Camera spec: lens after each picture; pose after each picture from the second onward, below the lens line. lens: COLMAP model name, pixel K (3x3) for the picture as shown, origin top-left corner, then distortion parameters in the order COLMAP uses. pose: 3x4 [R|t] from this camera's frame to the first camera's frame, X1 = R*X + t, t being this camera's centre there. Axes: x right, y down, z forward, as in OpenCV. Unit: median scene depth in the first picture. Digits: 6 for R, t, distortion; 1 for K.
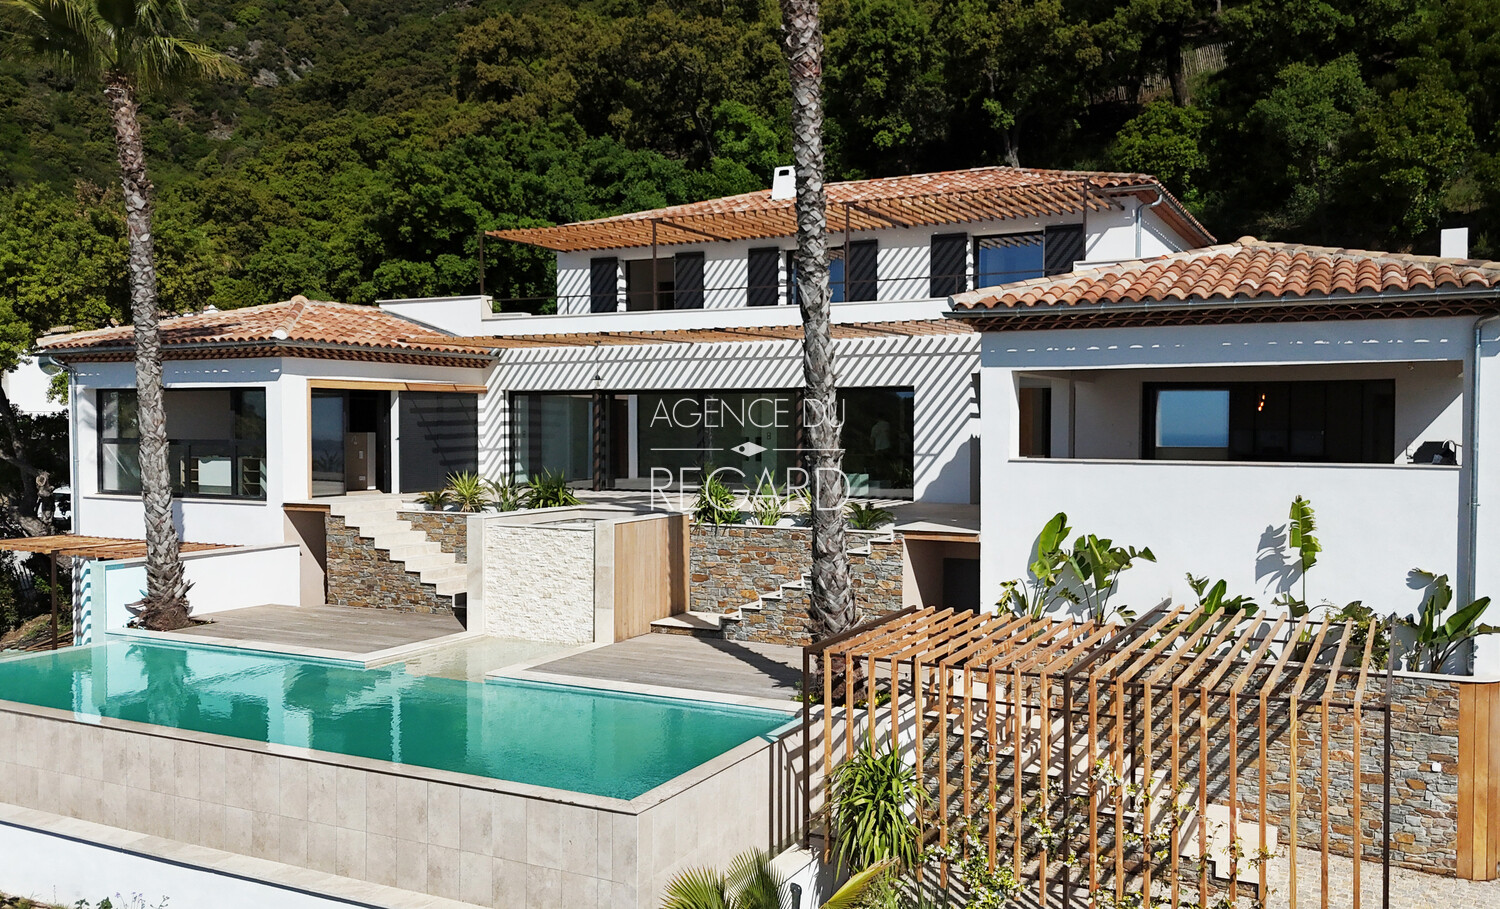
lens RADIAL K [[1188.1, 0, 813.6], [0, 1188.1, 459.4], [0, 0, 1]] dist [0.065204, -0.049715]
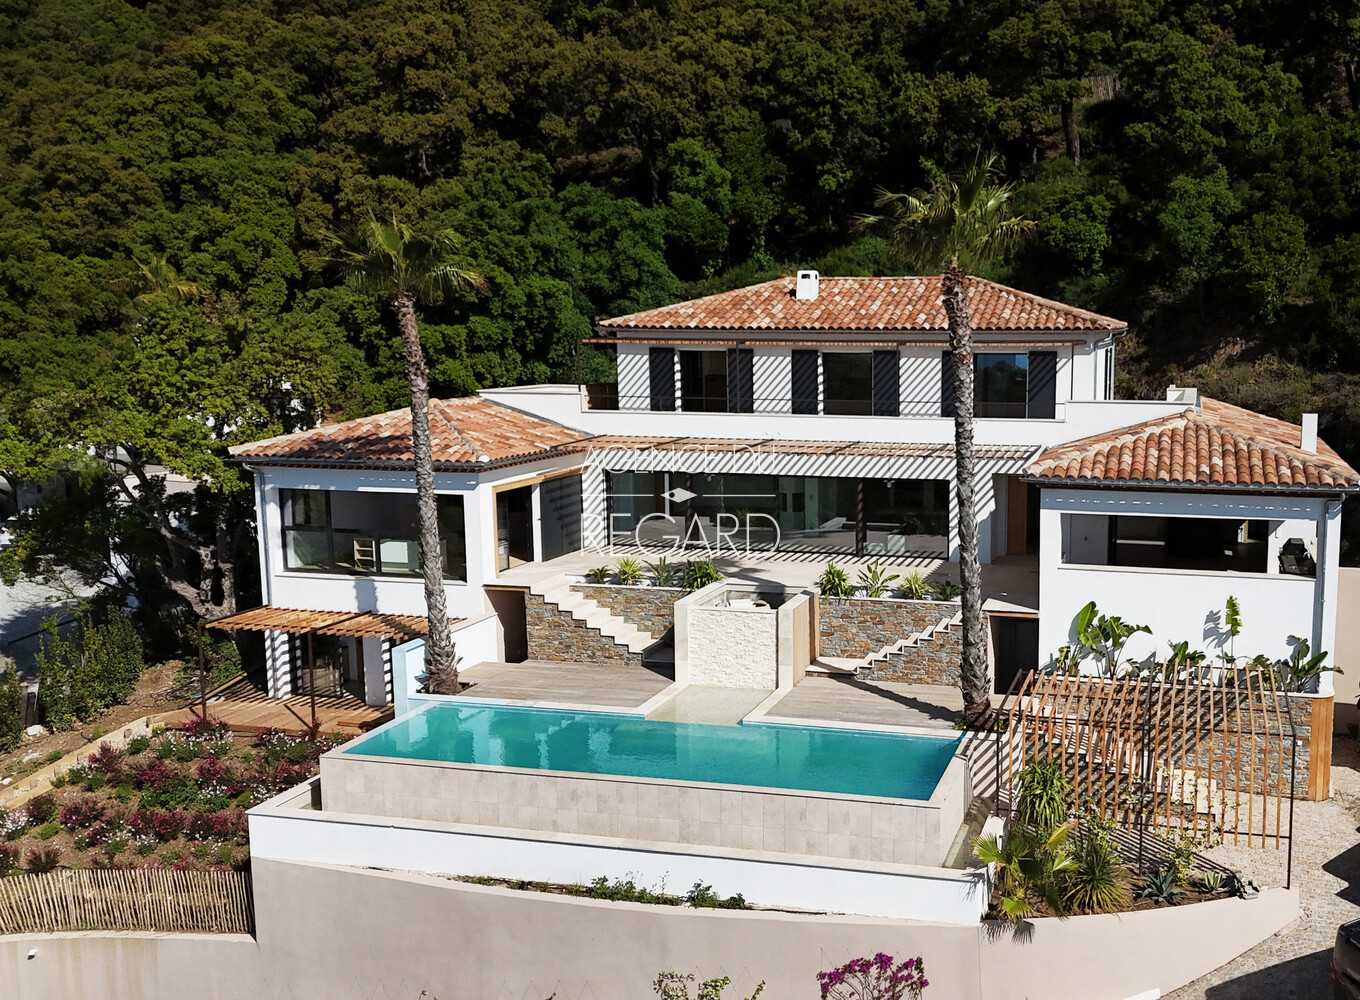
lens RADIAL K [[1313.2, 0, 892.0], [0, 1313.2, 498.3], [0, 0, 1]] dist [0.115089, -0.141651]
pose [[0.975031, -0.029938, 0.220041, -0.295581], [0.006273, 0.994188, 0.107472, -0.190430], [-0.221980, -0.103408, 0.969552, -0.444264]]
